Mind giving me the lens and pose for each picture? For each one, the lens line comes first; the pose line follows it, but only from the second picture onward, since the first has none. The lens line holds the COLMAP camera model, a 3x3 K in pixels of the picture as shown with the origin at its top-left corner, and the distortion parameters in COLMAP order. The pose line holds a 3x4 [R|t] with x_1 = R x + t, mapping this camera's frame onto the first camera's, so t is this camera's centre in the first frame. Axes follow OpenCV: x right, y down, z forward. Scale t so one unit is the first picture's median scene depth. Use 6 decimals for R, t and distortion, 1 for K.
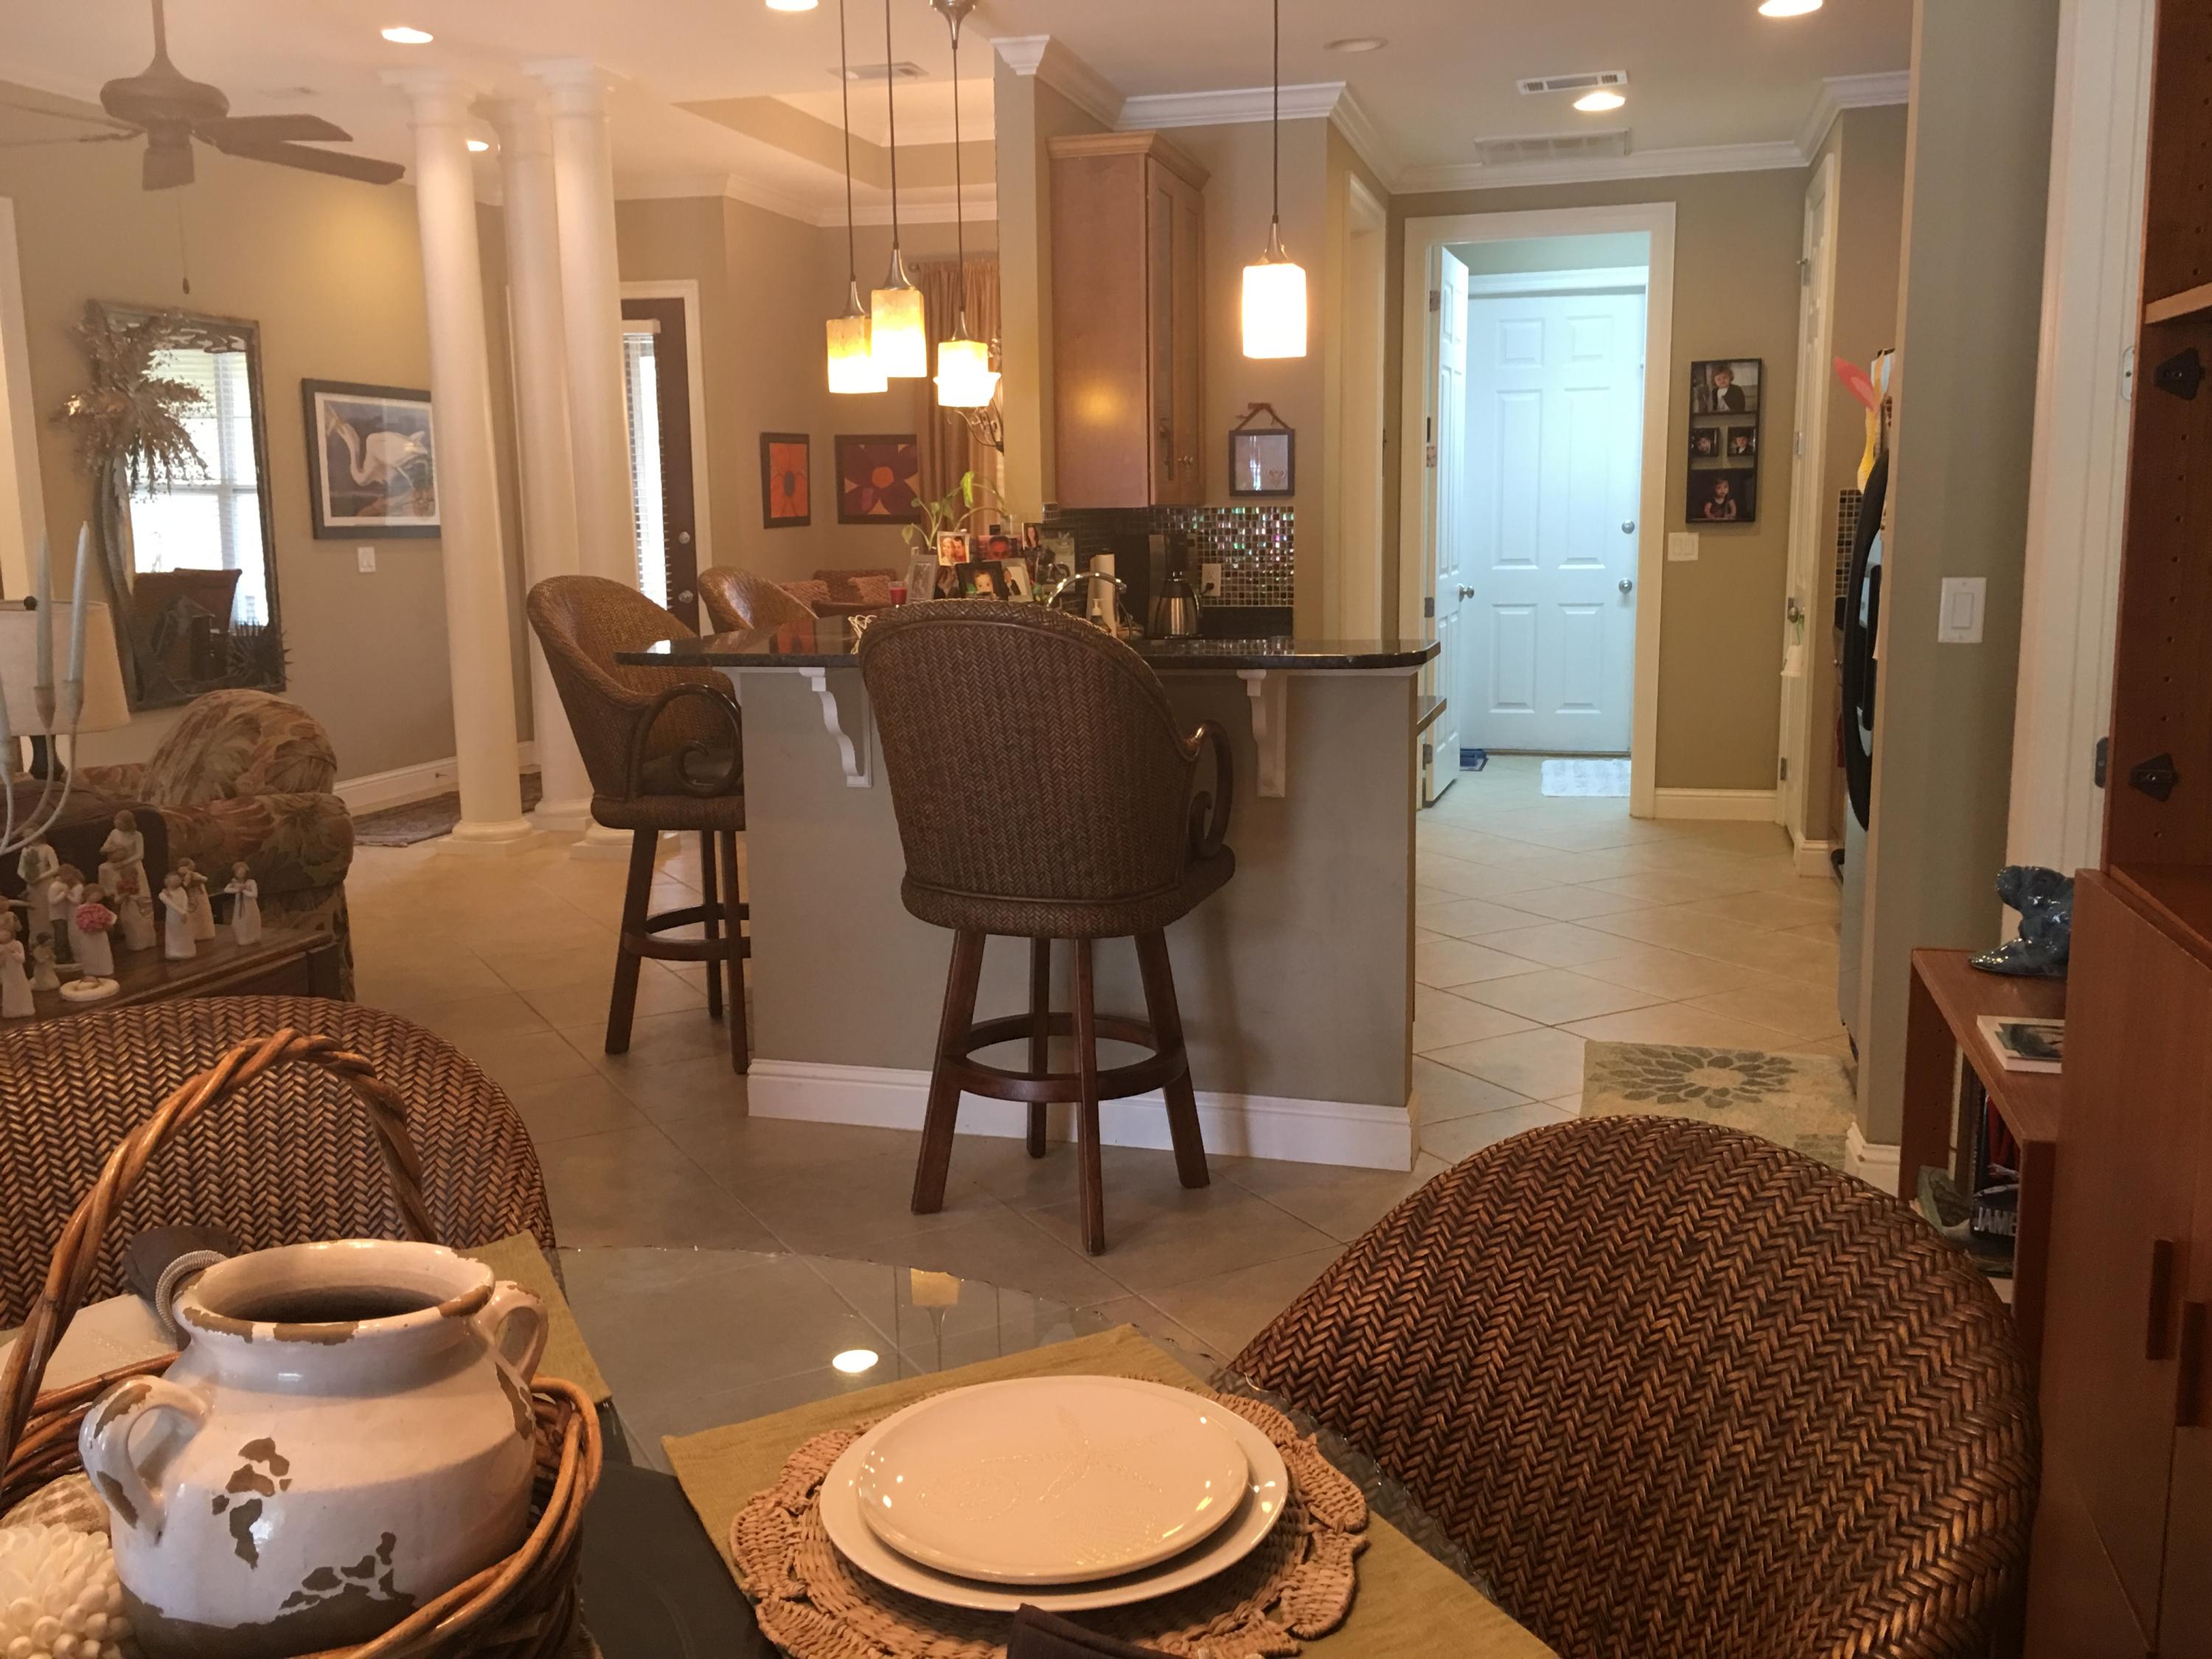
lens RADIAL K [[1954.3, 0, 1150.4], [0, 1954.3, 824.5], [0, 0, 1]] dist [0.091582, -0.118589]
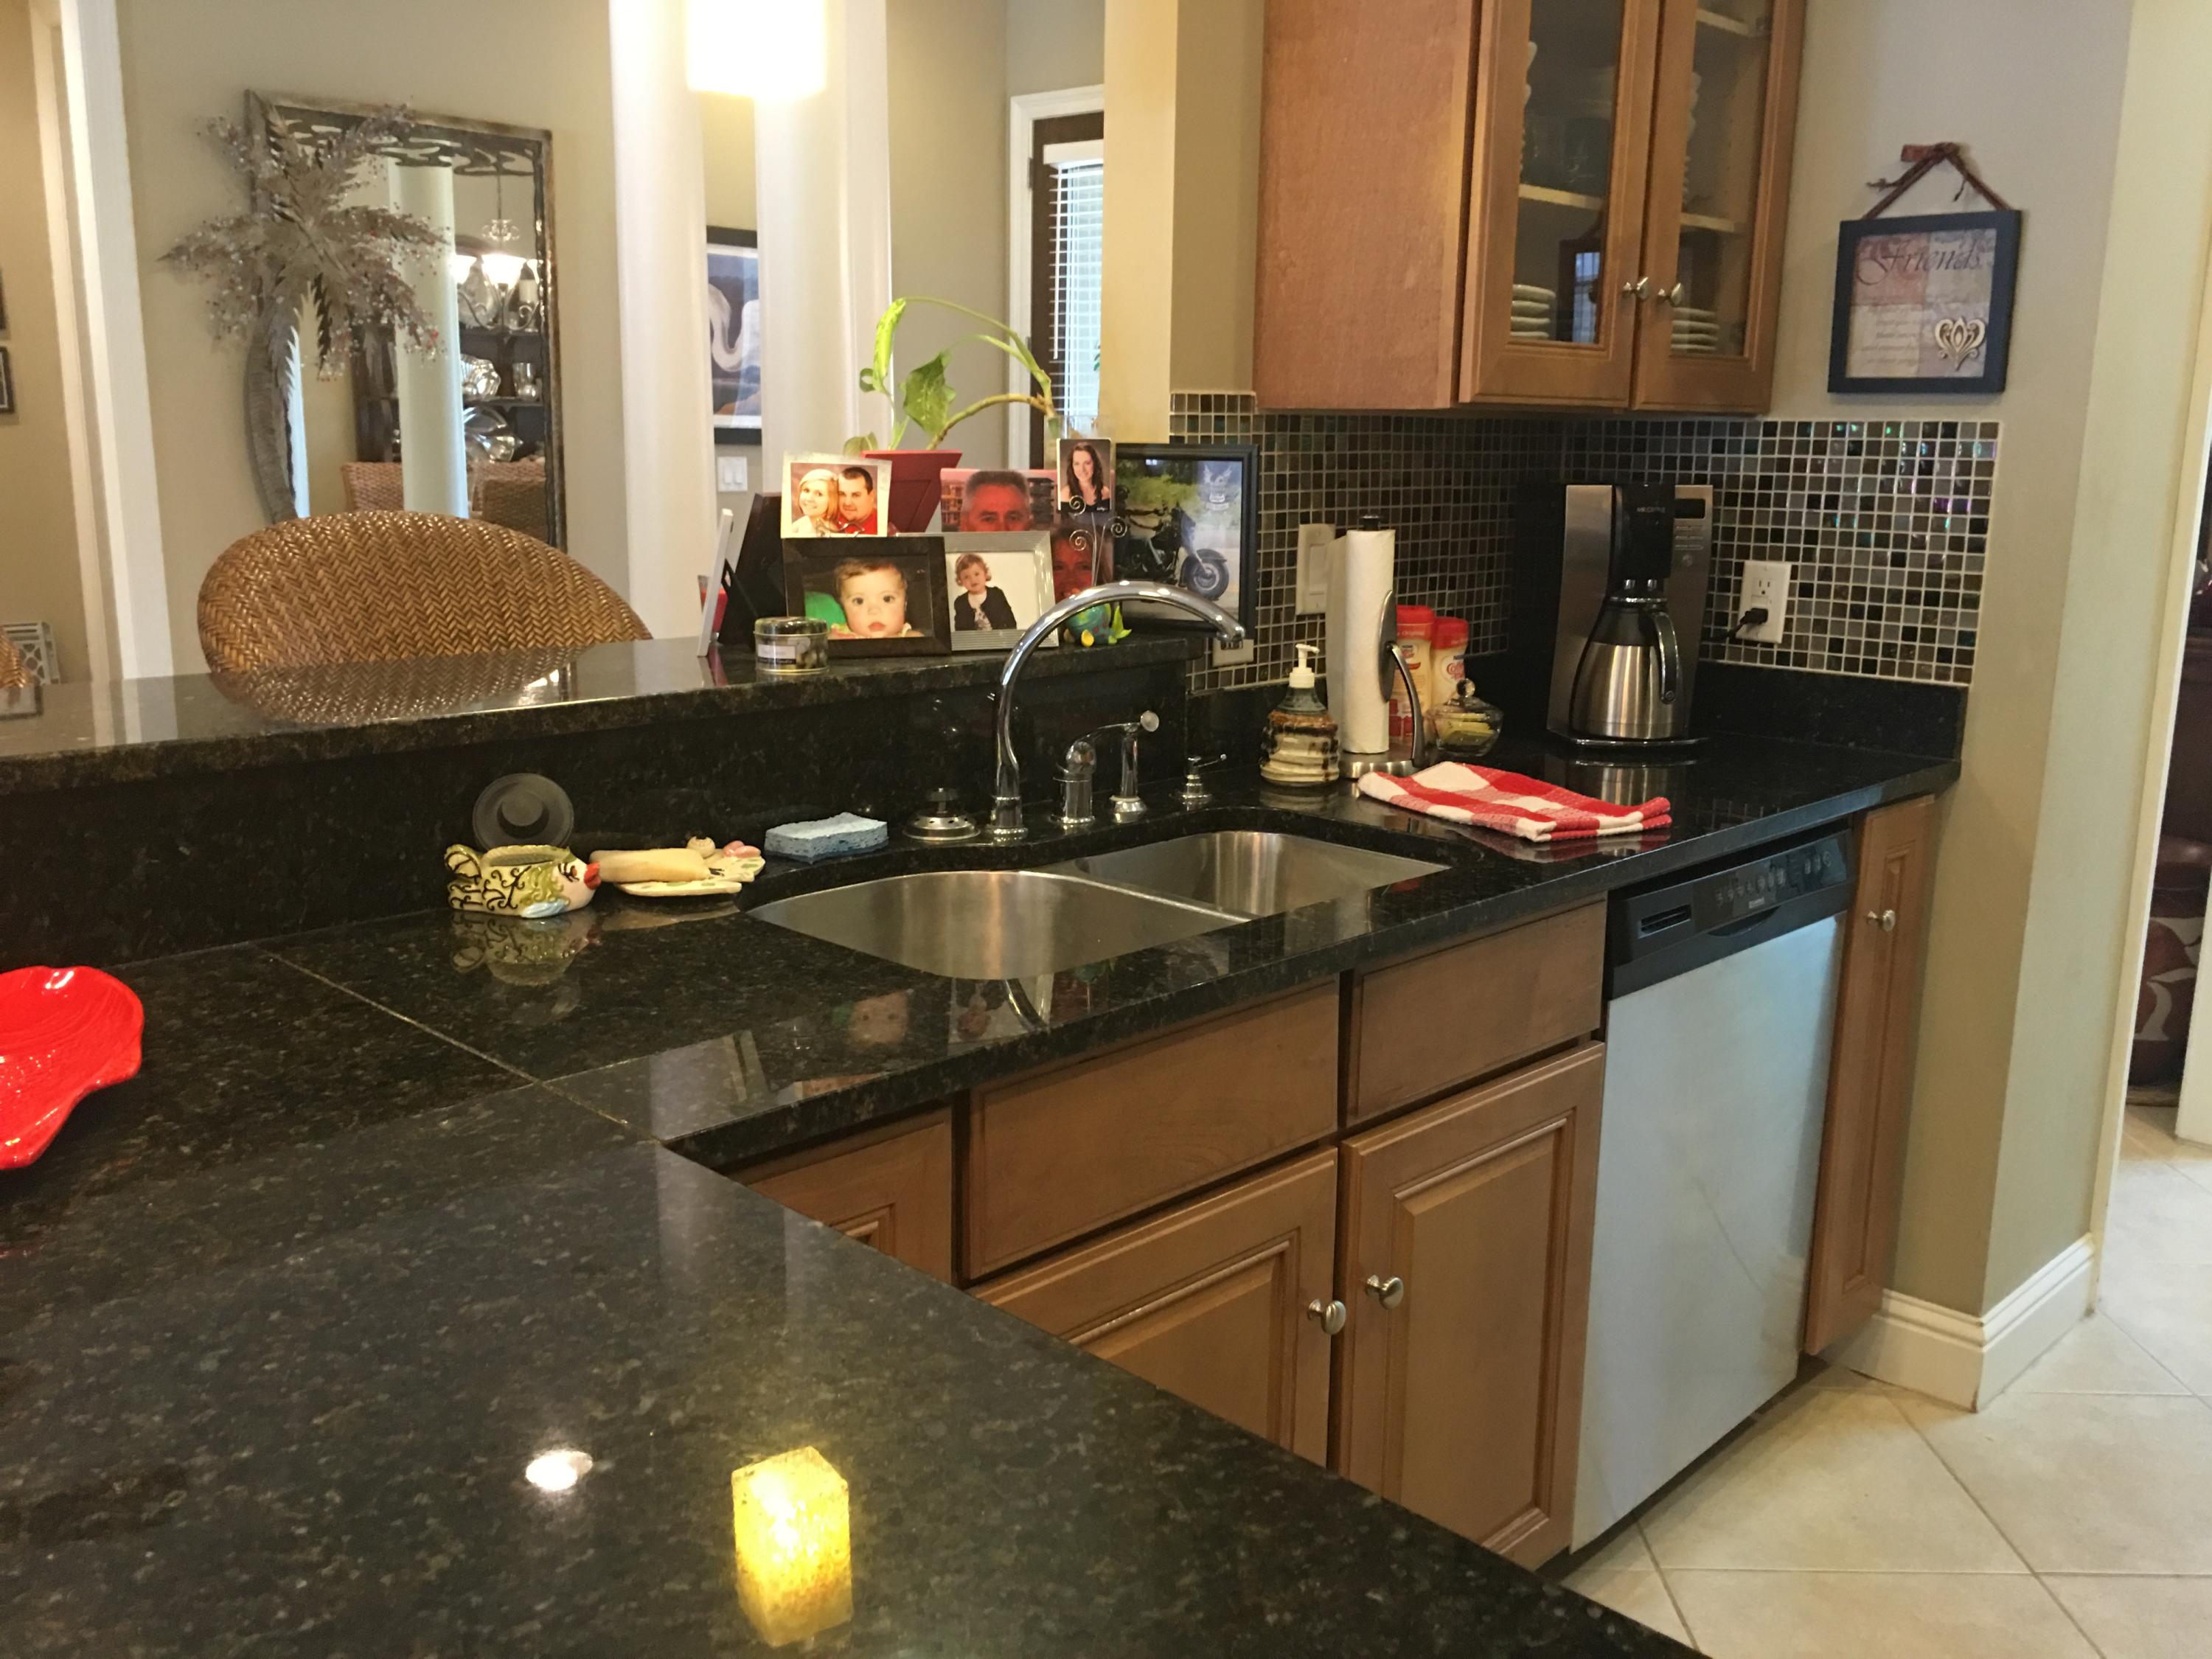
lens RADIAL K [[1954.3, 0, 1150.4], [0, 1954.3, 824.5], [0, 0, 1]] dist [0.091582, -0.118589]
pose [[0.870259, 0.123509, -0.476859, 0.122496], [-0.107611, 0.992342, 0.060634, -0.091376], [0.480696, -0.001452, 0.876886, 0.589690]]
